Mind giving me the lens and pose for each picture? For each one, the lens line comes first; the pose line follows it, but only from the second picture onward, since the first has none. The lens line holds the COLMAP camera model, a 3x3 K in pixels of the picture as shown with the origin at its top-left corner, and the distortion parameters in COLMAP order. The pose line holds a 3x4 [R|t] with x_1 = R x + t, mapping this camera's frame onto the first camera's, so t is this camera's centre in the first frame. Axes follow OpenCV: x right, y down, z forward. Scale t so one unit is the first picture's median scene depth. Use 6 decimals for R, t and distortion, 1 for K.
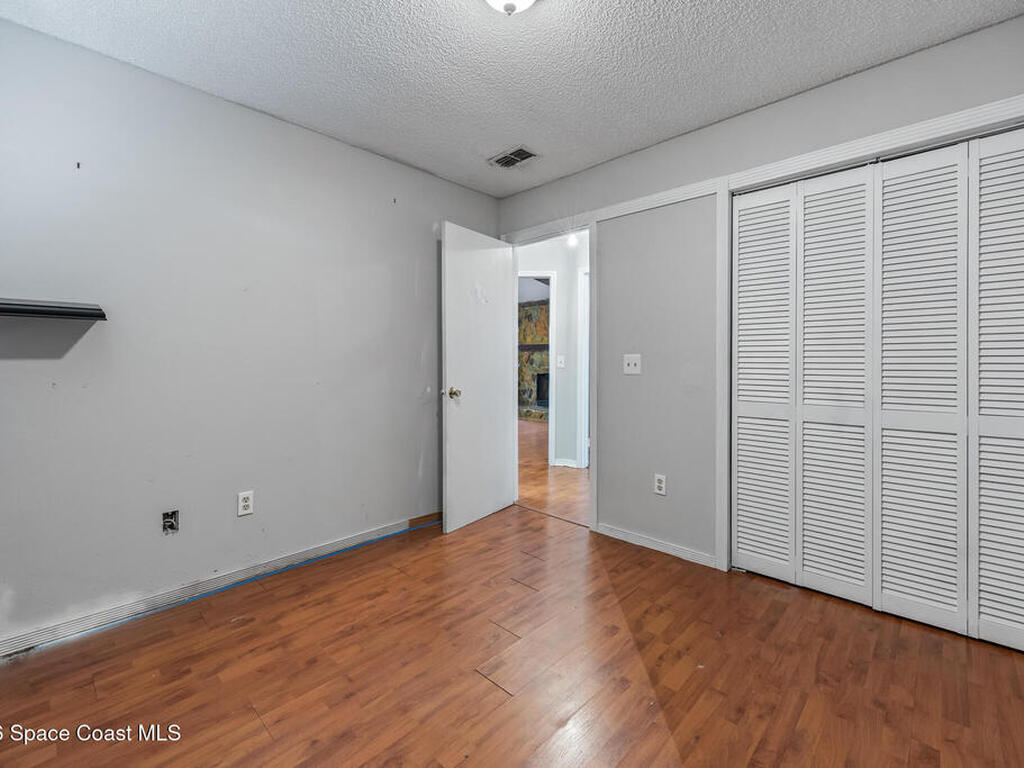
lens RADIAL K [[458.0, 0, 512.0], [0, 458.0, 360.5], [0, 0, 1]] dist [0.000134, -0.000015]
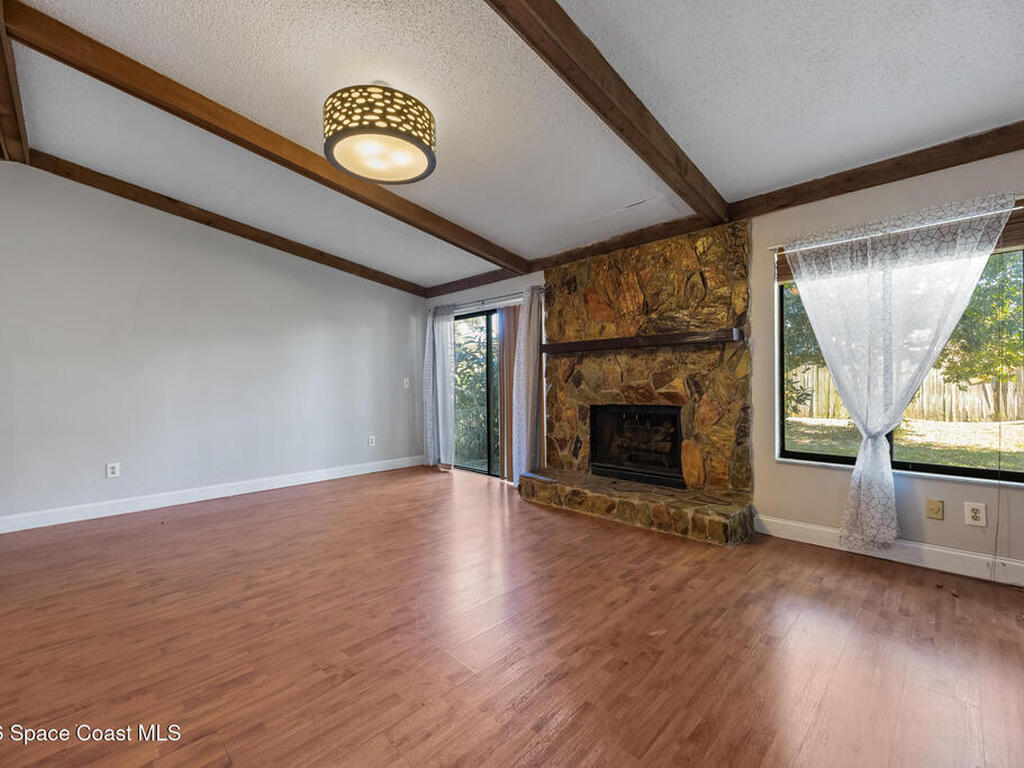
lens RADIAL K [[446.8, 0, 508.4], [0, 446.8, 383.4], [0, 0, 1]] dist [0.000365, -0.000038]
pose [[0.999366, -0.016119, -0.031733, -0.013323], [0.016337, 0.999845, 0.006618, 0.002998], [0.031621, -0.007133, 0.999474, 0.553126]]
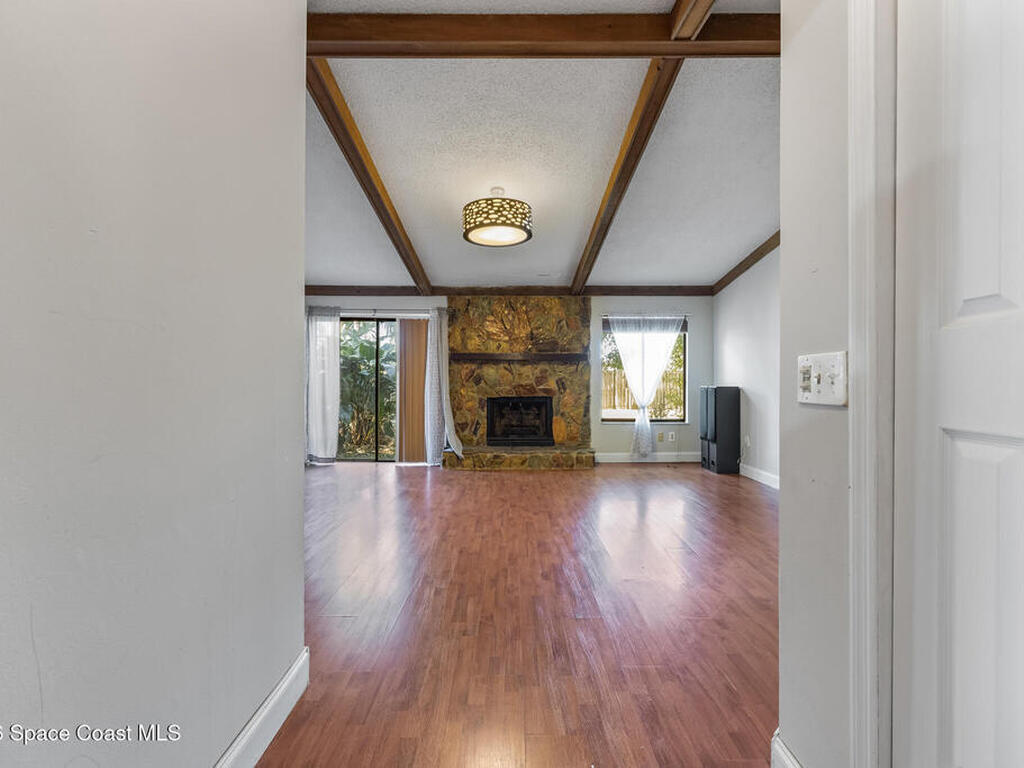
lens RADIAL K [[455.5, 0, 514.8], [0, 455.5, 378.6], [0, 0, 1]] dist [0.000913, 0.000038]
pose [[0.721278, 0.002838, 0.692640, -0.374964], [-0.002514, 0.999996, -0.001480, 0.002429], [-0.692642, -0.000674, 0.721282, 0.502746]]
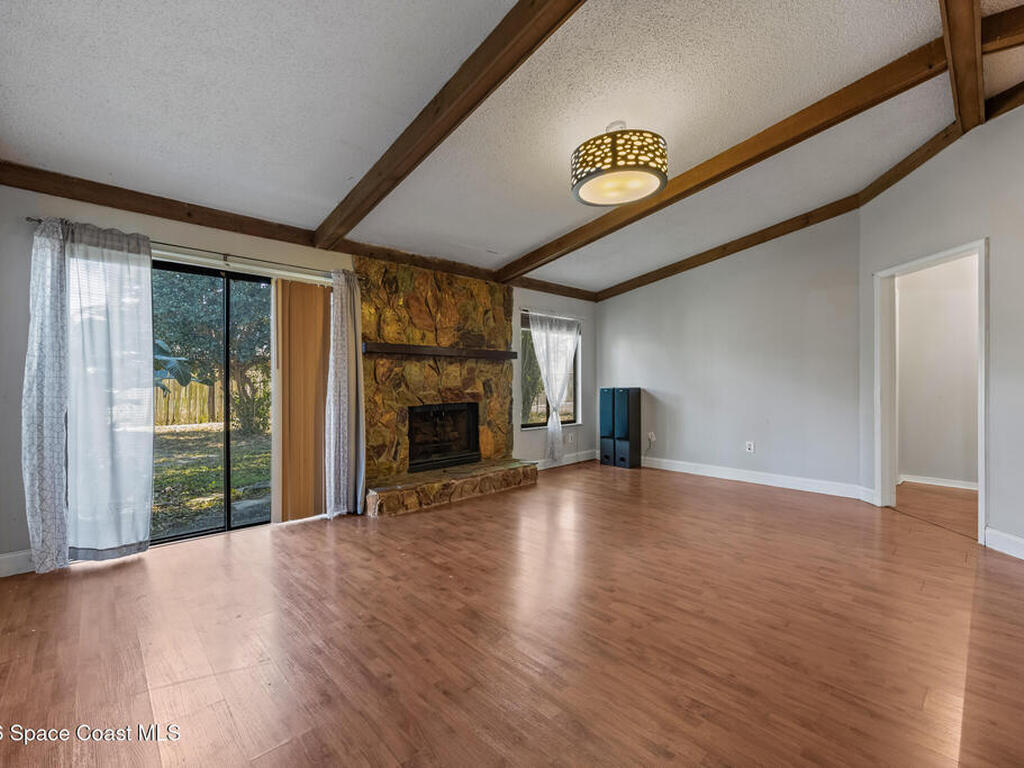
lens RADIAL K [[446.8, 0, 508.4], [0, 446.8, 383.4], [0, 0, 1]] dist [0.000365, -0.000038]
pose [[0.062200, -0.004678, 0.998053, -0.406817], [-0.000018, 0.999989, 0.004688, 0.002481], [-0.998064, -0.000310, 0.062199, 0.873931]]
